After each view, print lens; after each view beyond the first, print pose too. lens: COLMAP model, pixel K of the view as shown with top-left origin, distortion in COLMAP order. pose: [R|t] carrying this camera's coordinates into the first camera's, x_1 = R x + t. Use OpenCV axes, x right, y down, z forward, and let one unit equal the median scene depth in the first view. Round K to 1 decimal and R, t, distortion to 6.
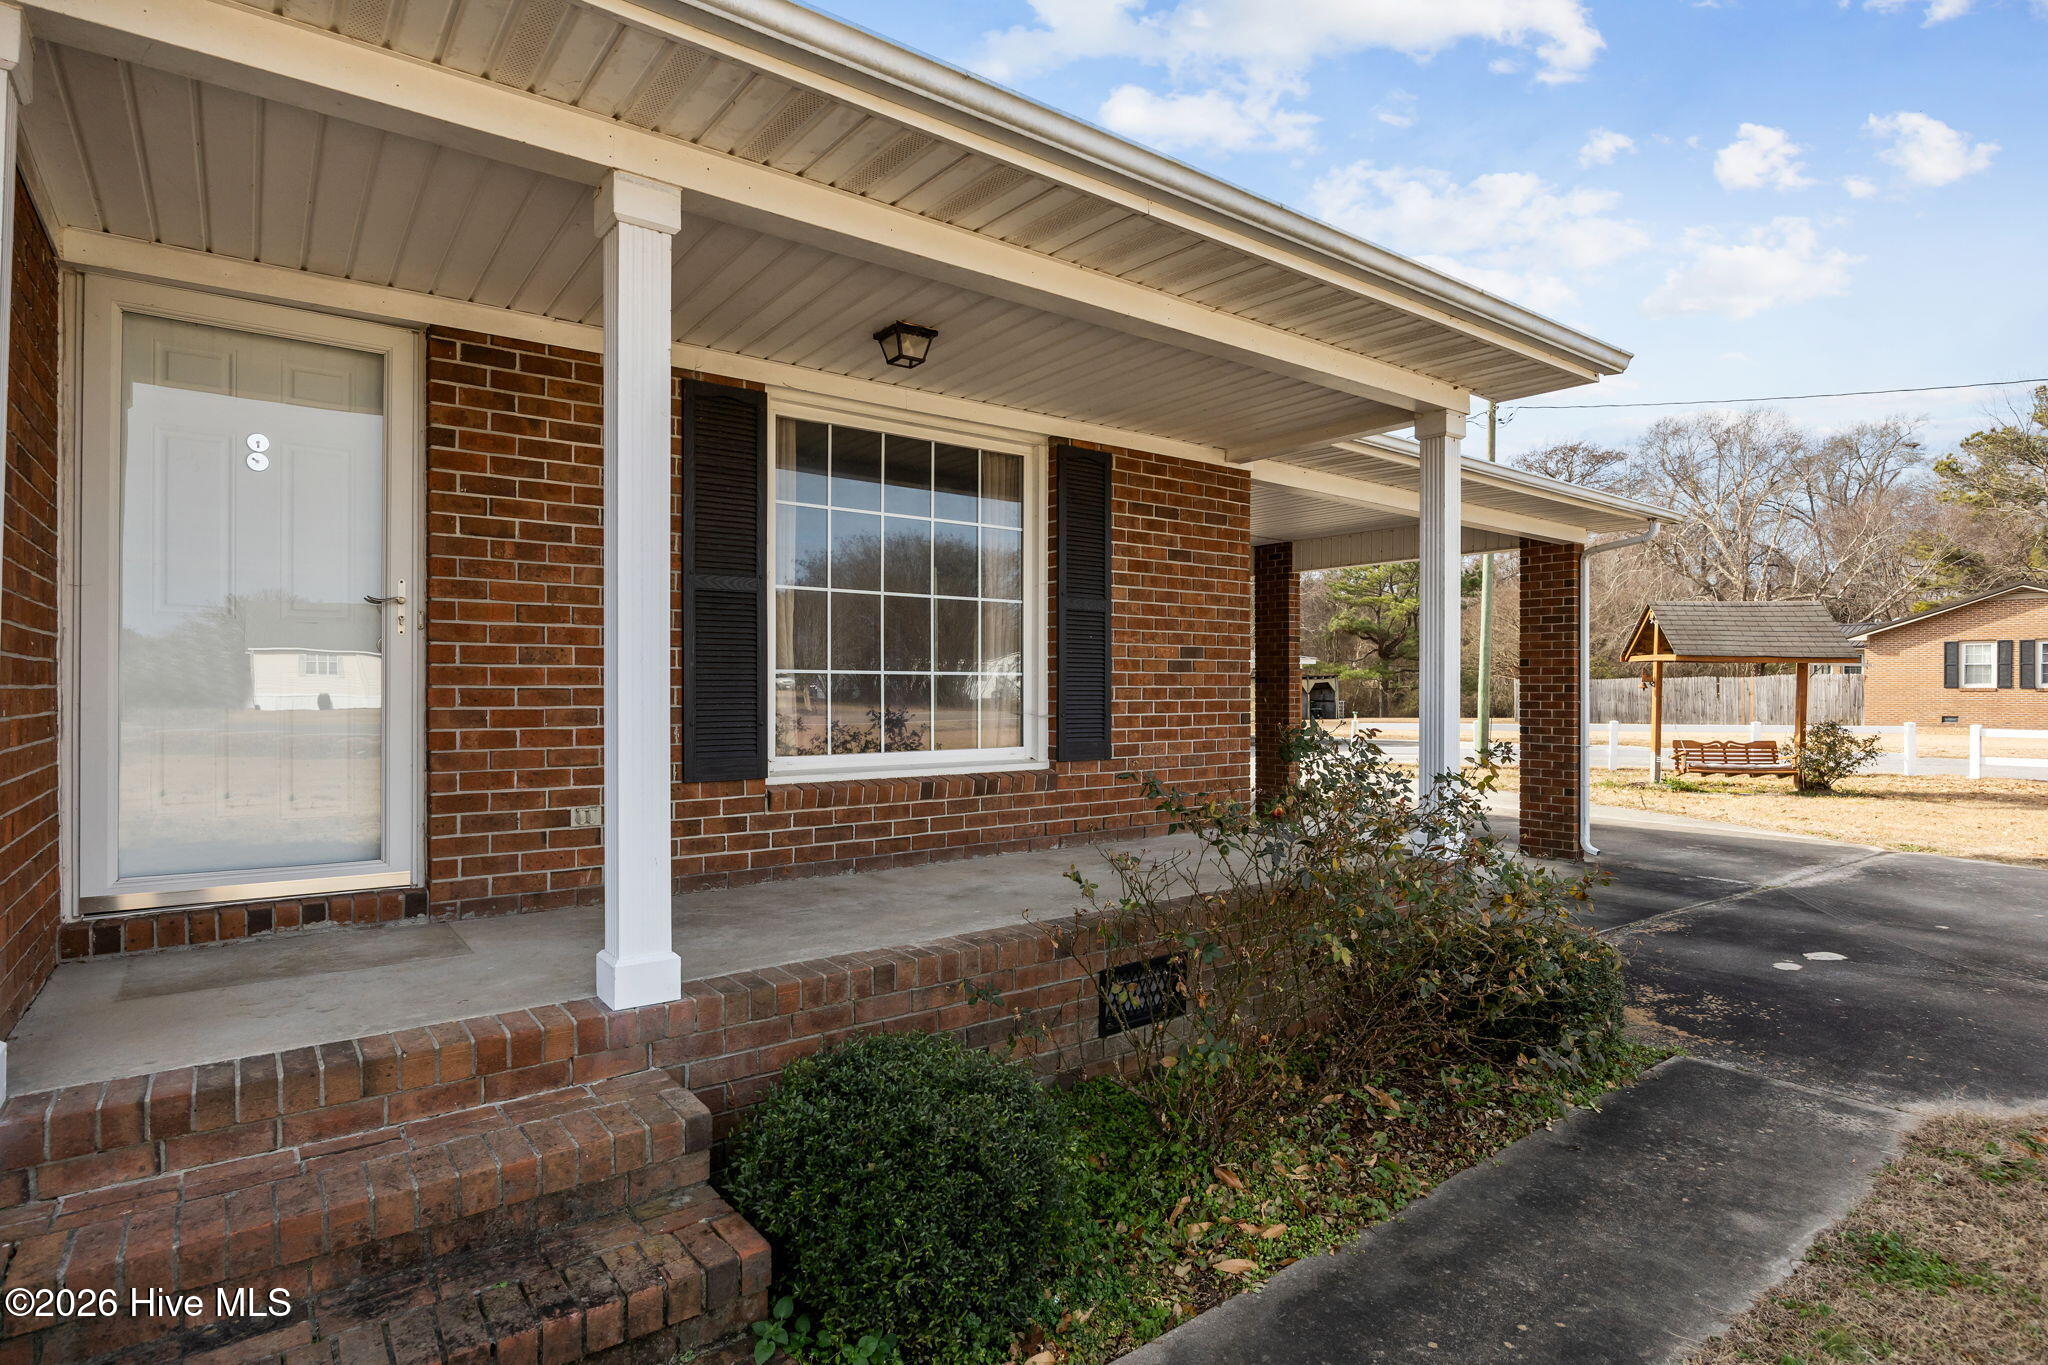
lens RADIAL K [[1072.6, 0, 1048.1], [0, 1072.6, 684.2], [0, 0, 1]] dist [-0.000770, 0.000259]
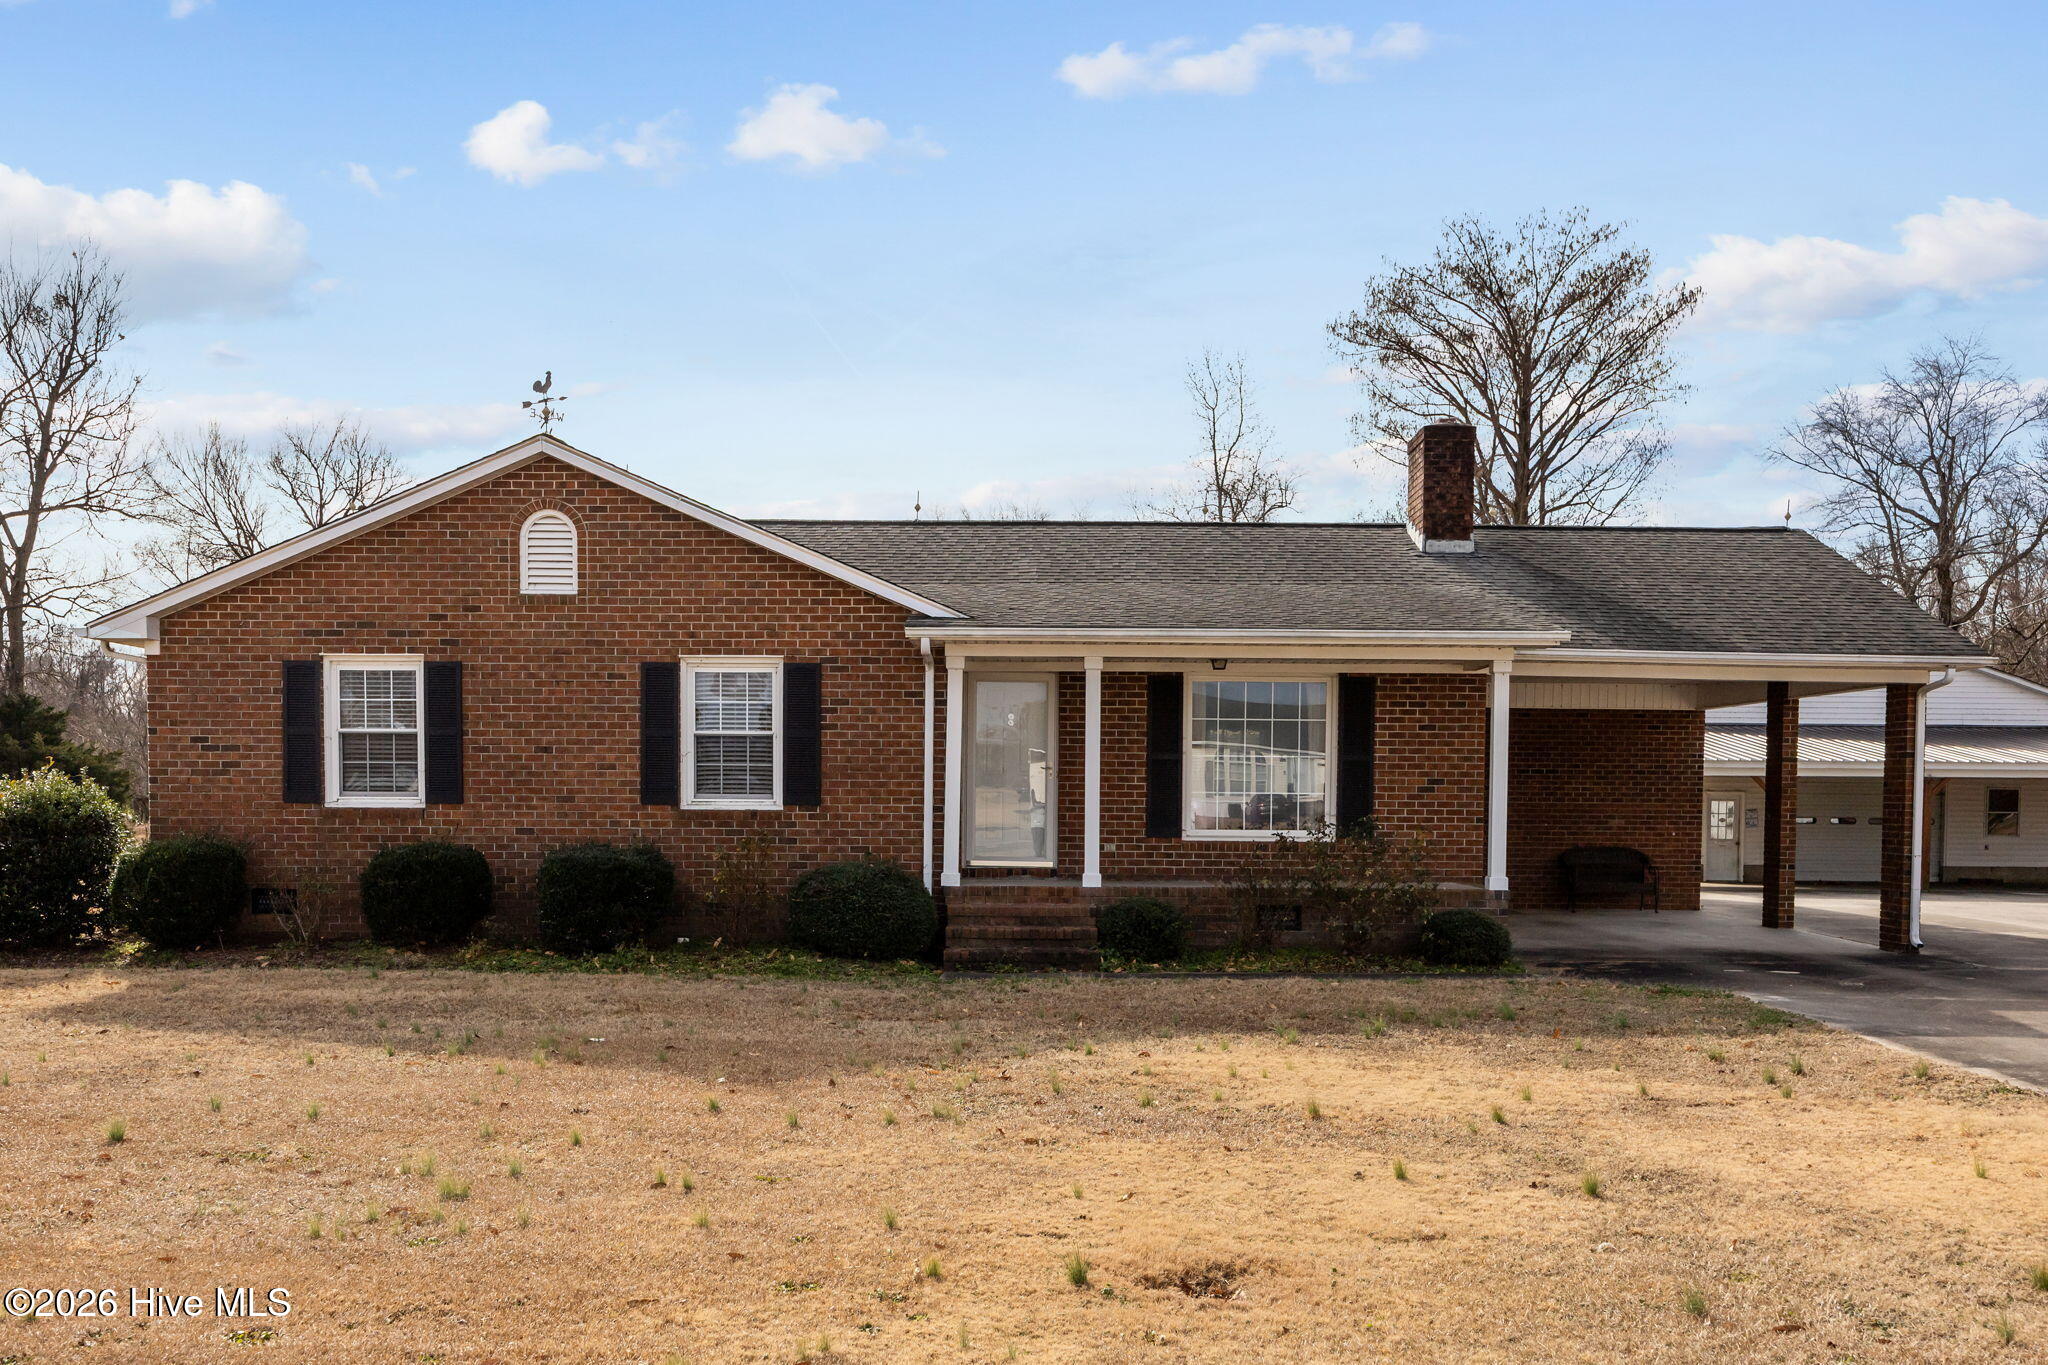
lens RADIAL K [[1865.8, 0, 1029.7], [0, 1865.8, 800.7], [0, 0, 1]] dist [-0.000639, 0.014668]
pose [[0.791007, 0.010430, -0.611718, 1.589618], [-0.006930, 0.999943, 0.008089, -0.019794], [0.611768, -0.002159, 0.791034, -1.972599]]
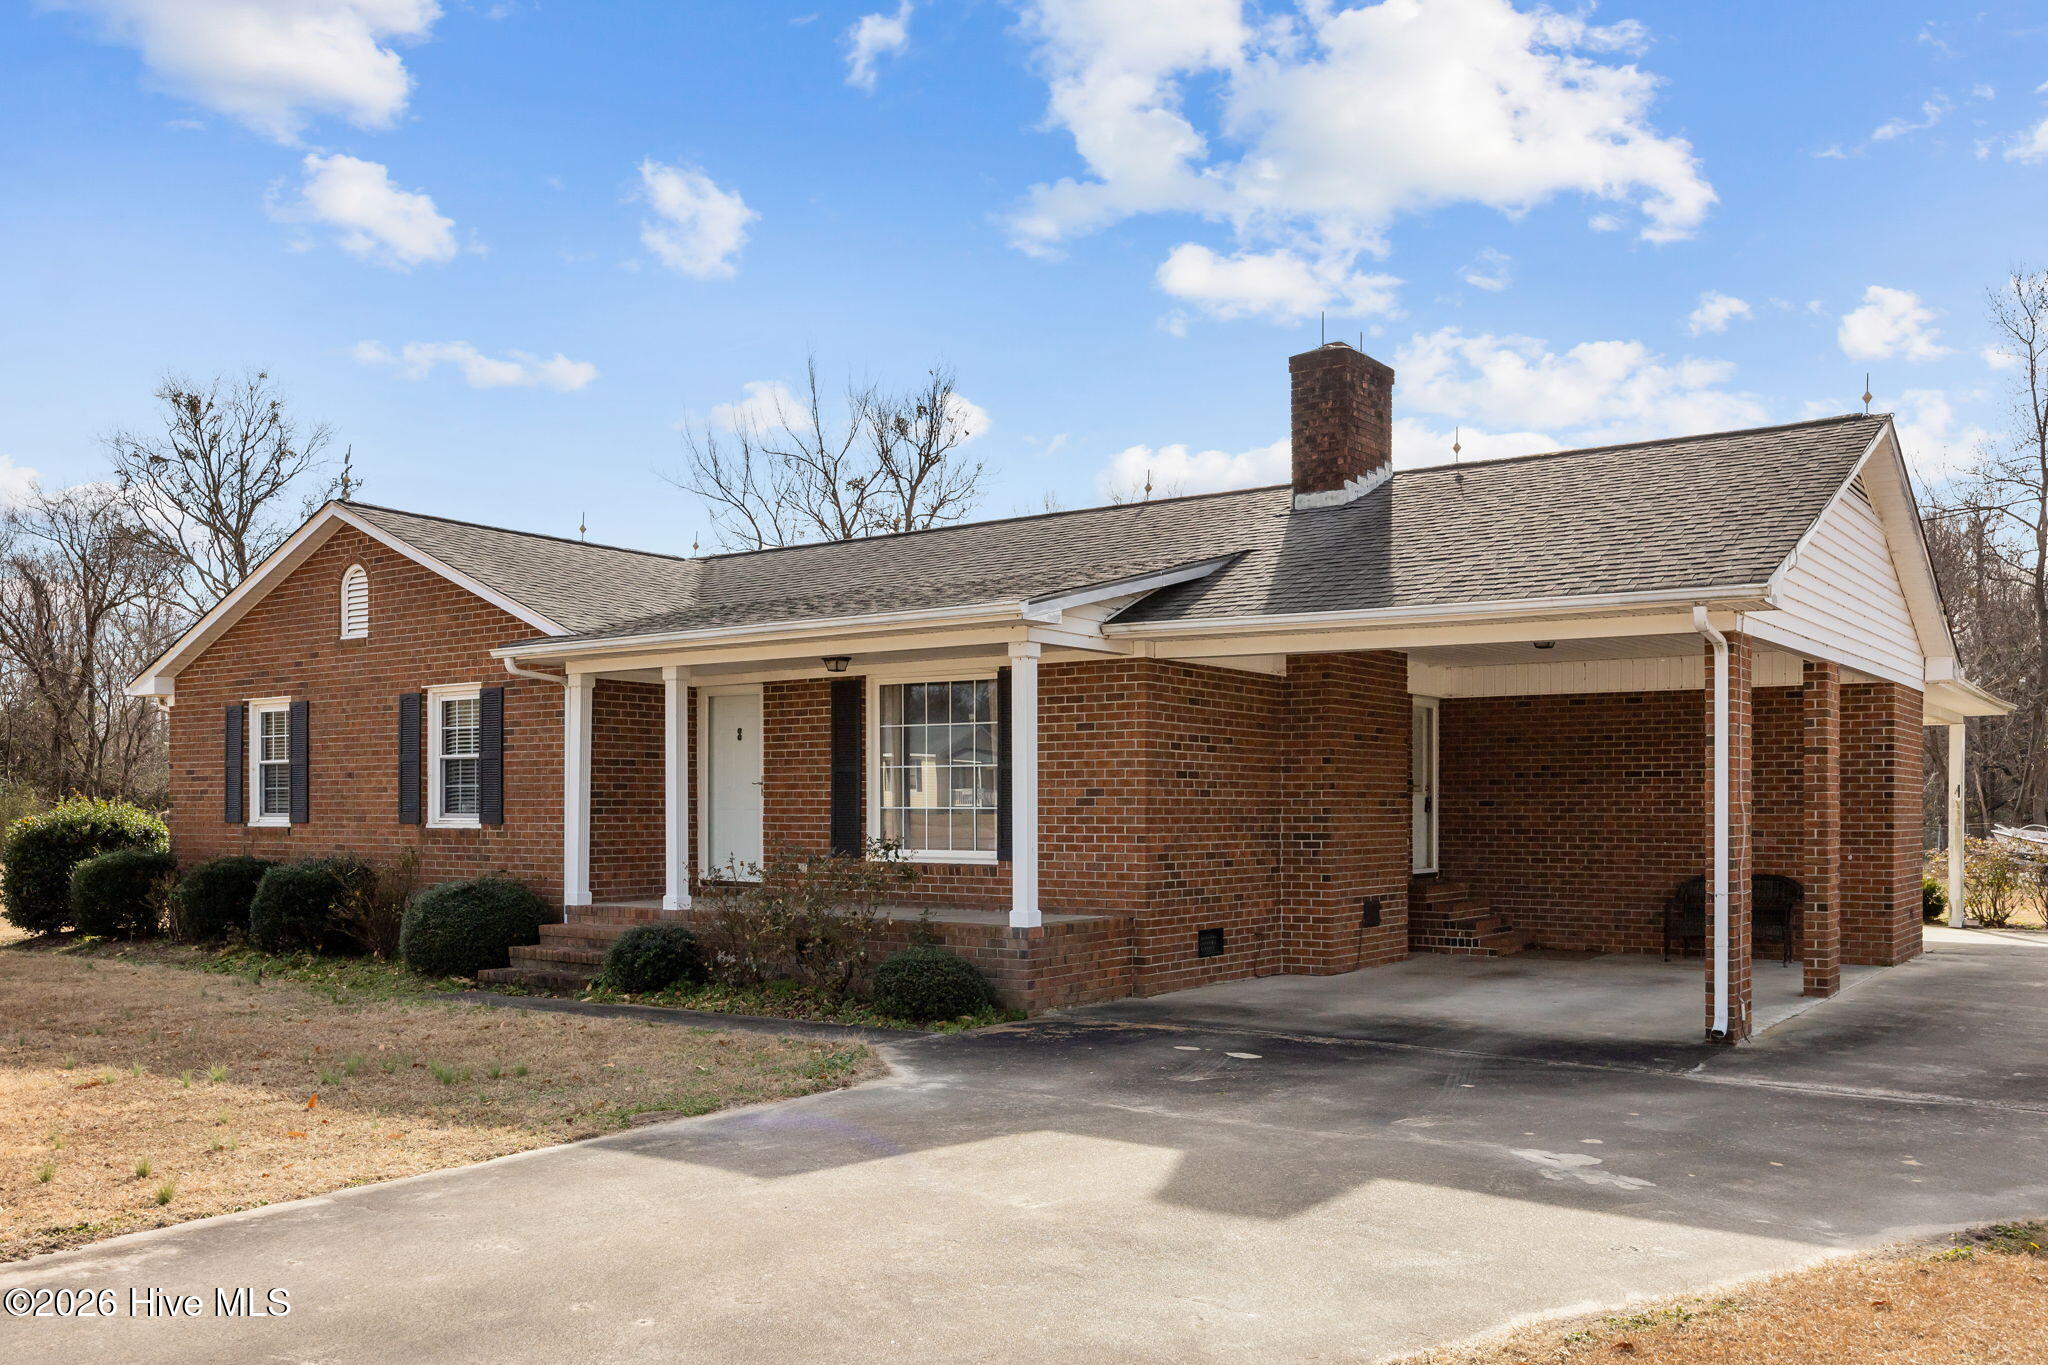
lens RADIAL K [[1703.2, 0, 1019.5], [0, 1703.2, 771.0], [0, 0, 1]] dist [0.001663, 0.001431]
pose [[0.275983, -0.017005, -0.961012, 2.481530], [0.005696, 0.999855, -0.016056, -0.023517], [0.961146, -0.001042, 0.276040, 0.283830]]
